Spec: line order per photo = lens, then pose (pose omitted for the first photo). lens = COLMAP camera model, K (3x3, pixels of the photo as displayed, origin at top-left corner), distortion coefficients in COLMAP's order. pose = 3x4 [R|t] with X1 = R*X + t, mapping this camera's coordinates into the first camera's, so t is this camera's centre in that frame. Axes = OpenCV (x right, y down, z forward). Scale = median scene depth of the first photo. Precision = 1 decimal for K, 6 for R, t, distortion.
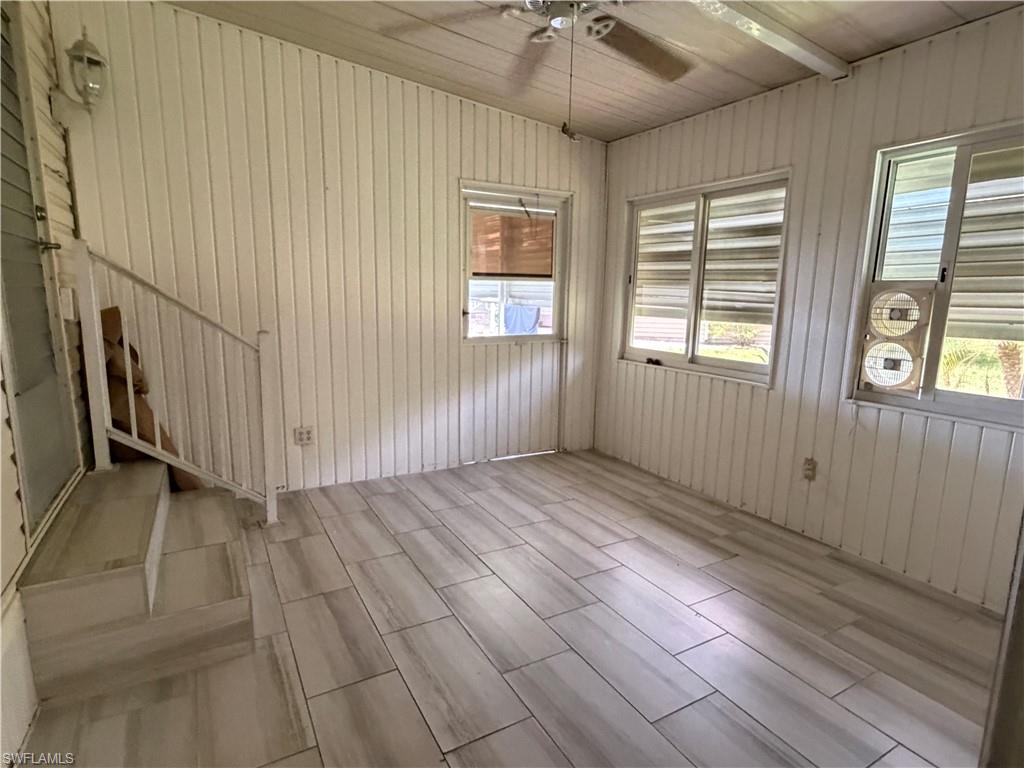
lens RADIAL K [[539.2, 0, 510.0], [0, 539.2, 385.7], [0, 0, 1]] dist [-0.000001, 0.000028]
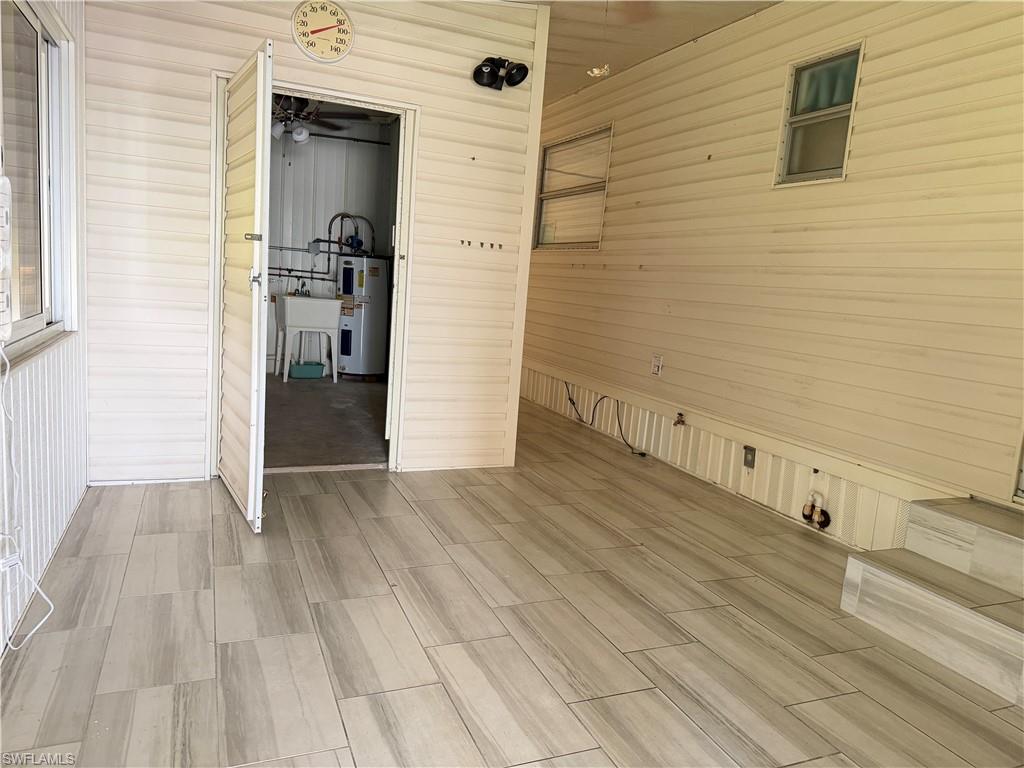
lens RADIAL K [[722.7, 0, 513.2], [0, 722.7, 384.2], [0, 0, 1]] dist [-0.000258, 0.000223]
pose [[-0.987768, -0.110188, 0.110331, 0.044480], [-0.071378, 0.948595, 0.308339, -0.240982], [-0.138635, 0.296692, -0.944857, 1.710665]]
